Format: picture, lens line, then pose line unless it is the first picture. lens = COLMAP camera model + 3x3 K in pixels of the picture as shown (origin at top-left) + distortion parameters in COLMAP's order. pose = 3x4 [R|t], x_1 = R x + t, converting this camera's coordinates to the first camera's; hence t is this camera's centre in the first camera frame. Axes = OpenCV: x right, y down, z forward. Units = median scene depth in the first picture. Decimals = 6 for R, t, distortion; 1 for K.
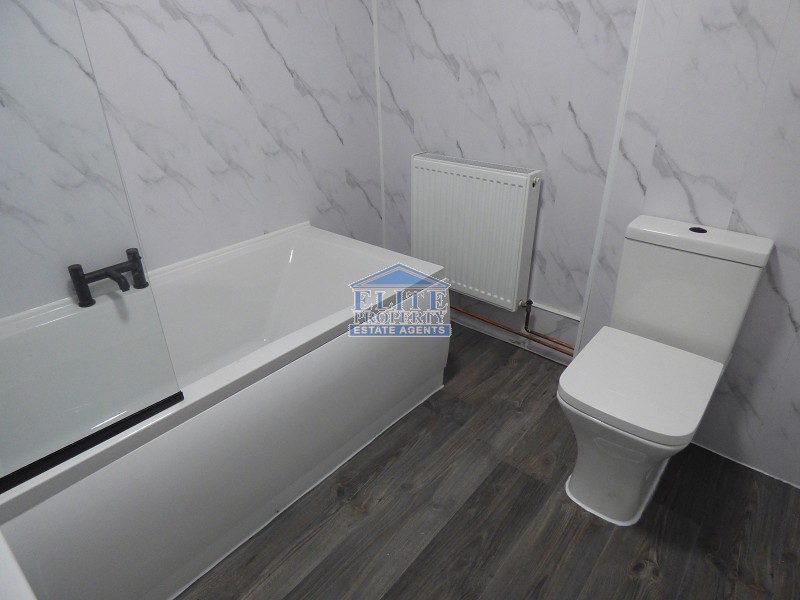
lens RADIAL K [[490.4, 0, 402.0], [0, 490.4, 301.7], [0, 0, 1]] dist [-0.010909, 0.003974]
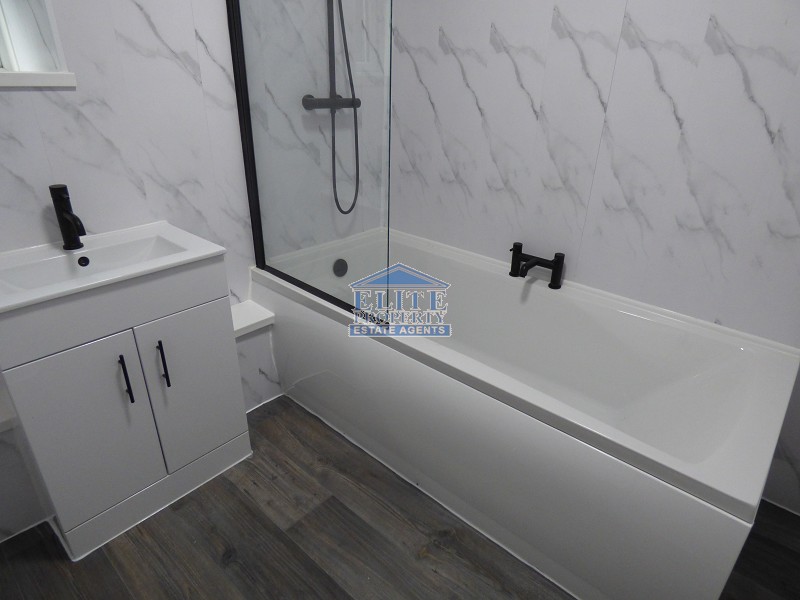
lens RADIAL K [[490.4, 0, 401.2], [0, 490.4, 296.6], [0, 0, 1]] dist [-0.010909, 0.003974]
pose [[-0.029829, 0.434769, -0.900048, 0.551270], [-0.478563, 0.784325, 0.394730, -0.321771], [0.877546, 0.442504, 0.184669, 0.552542]]
